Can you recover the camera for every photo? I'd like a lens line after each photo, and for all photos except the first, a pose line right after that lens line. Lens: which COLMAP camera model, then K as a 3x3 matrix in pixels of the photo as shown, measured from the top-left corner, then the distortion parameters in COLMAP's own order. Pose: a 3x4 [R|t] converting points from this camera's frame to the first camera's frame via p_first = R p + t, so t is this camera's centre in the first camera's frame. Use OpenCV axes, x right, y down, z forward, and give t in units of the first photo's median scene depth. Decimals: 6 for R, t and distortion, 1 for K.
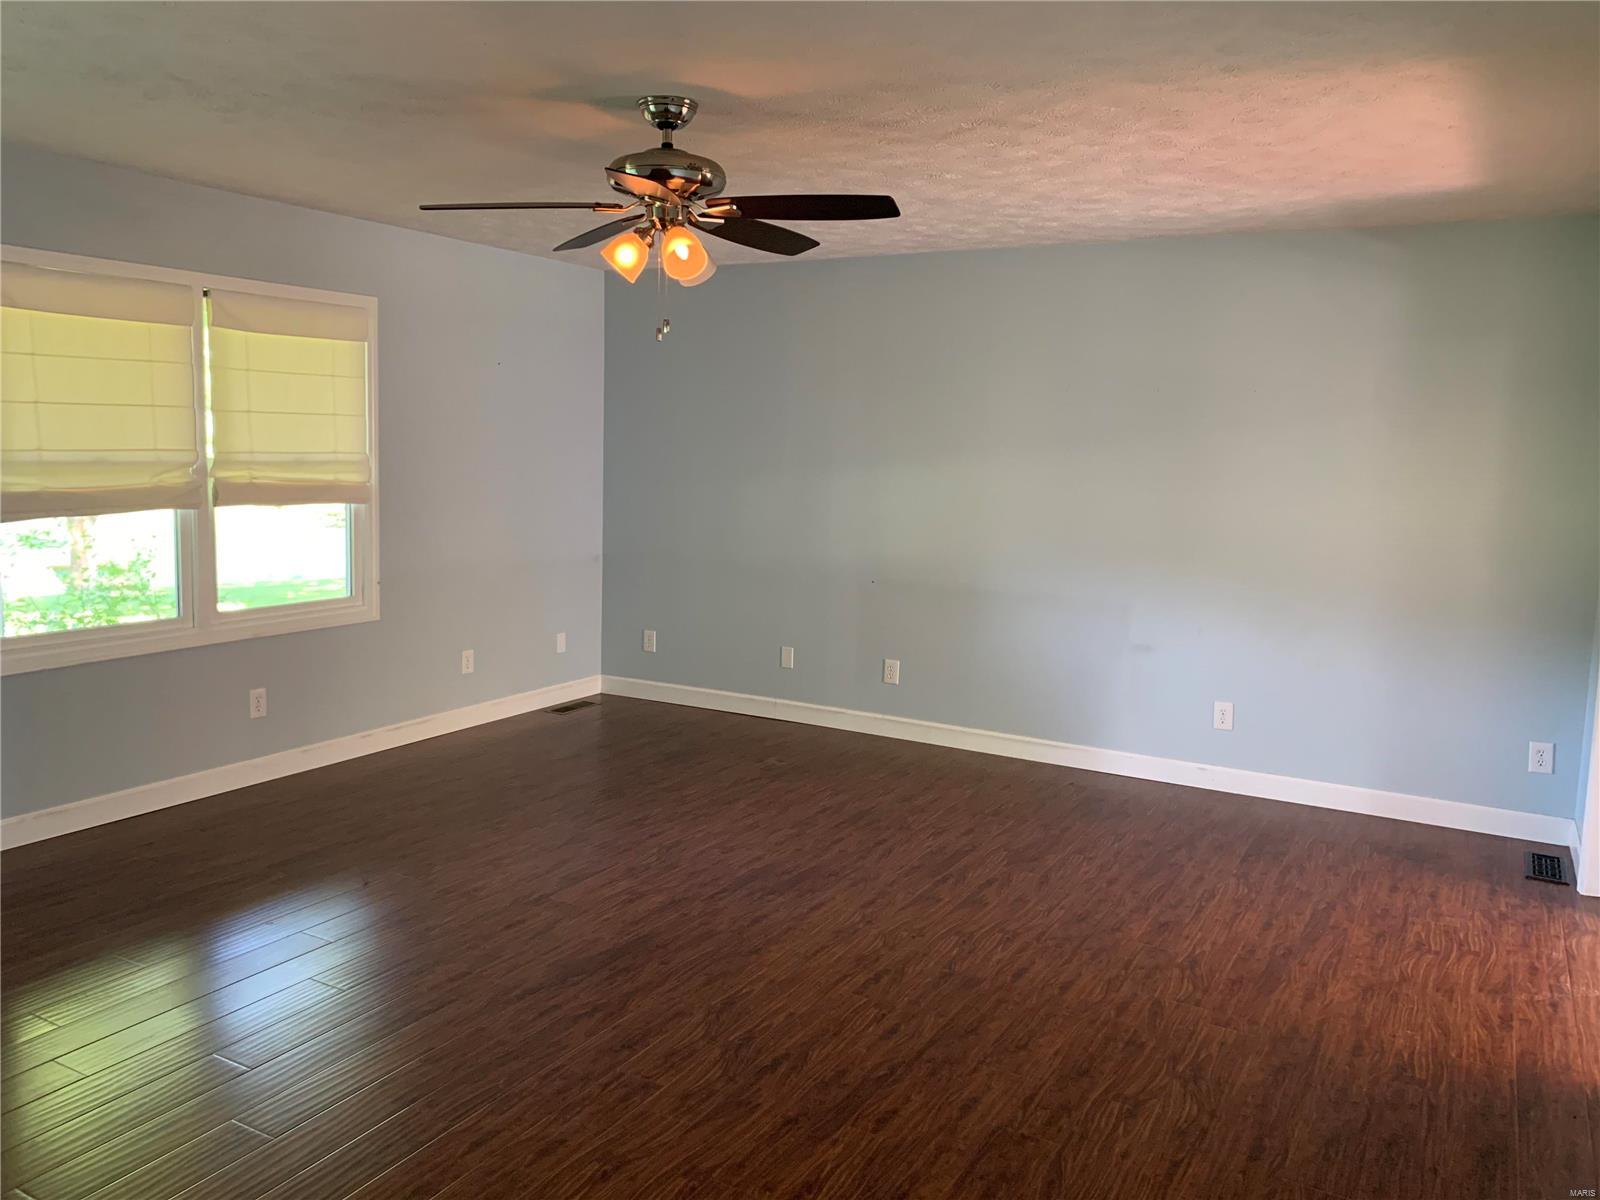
lens RADIAL K [[1233.5, 0, 800.0], [0, 1233.5, 600.0], [0, 0, 1]] dist [0.098737, -0.001105]
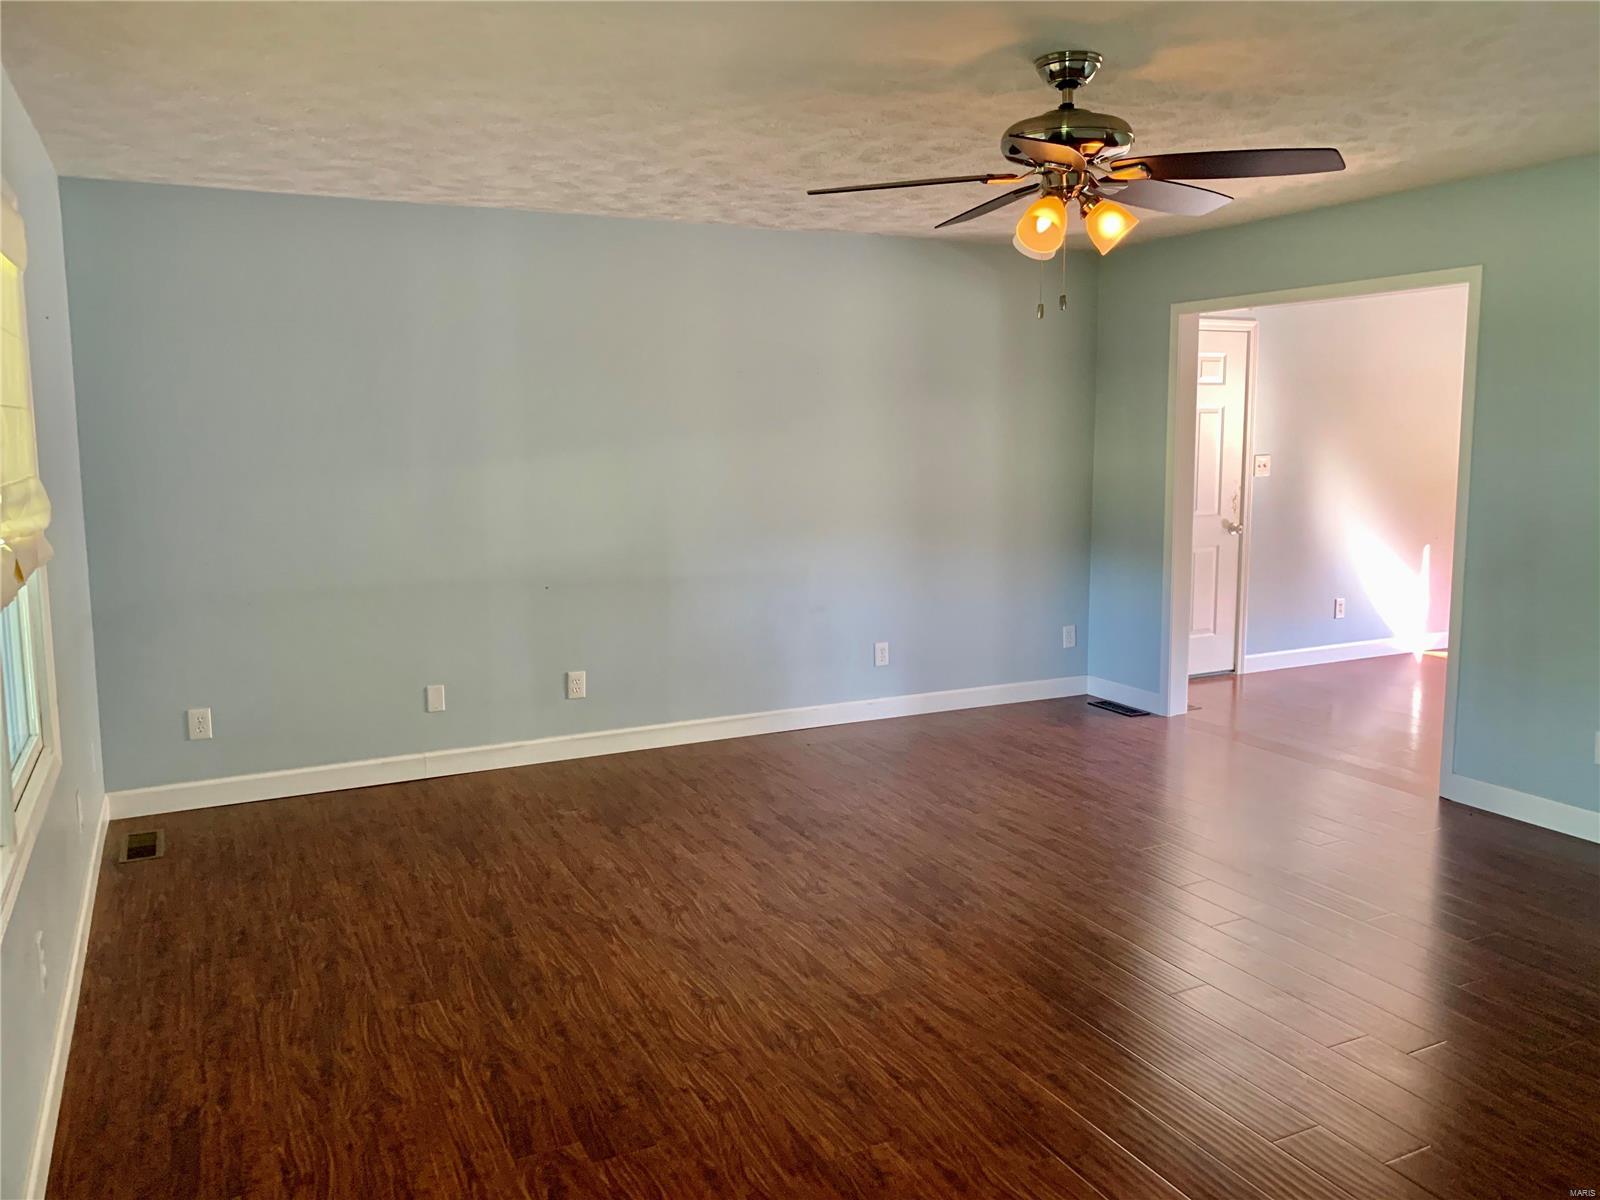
lens RADIAL K [[1233.5, 0, 800.0], [0, 1233.5, 600.0], [0, 0, 1]] dist [0.098737, -0.001105]
pose [[0.558960, -0.149102, 0.815679, -0.791803], [0.128922, 0.987365, 0.092139, -0.090637], [-0.819111, 0.053657, 0.571120, 0.510847]]
